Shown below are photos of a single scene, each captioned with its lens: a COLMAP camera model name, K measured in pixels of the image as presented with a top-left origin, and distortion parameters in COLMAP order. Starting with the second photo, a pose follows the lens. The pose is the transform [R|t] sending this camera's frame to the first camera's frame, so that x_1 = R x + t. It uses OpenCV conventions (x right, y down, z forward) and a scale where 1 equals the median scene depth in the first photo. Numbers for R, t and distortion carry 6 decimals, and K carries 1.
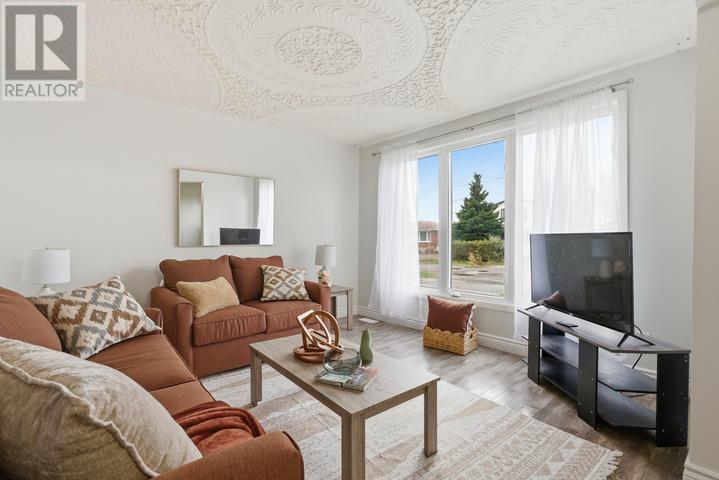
lens RADIAL K [[327.4, 0, 360.6], [0, 327.4, 241.6], [0, 0, 1]] dist [-0.009770, 0.004180]
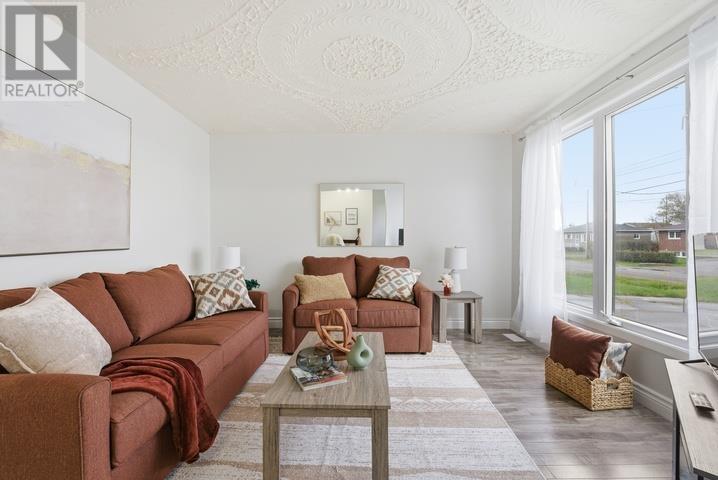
lens RADIAL K [[326.9, 0, 365.5], [0, 326.9, 235.8], [0, 0, 1]] dist [-0.009770, 0.004180]
pose [[0.765969, -0.005947, -0.642850, 0.388159], [-0.006887, 0.999824, -0.017455, -0.004224], [0.642841, 0.017797, 0.765793, 0.160469]]
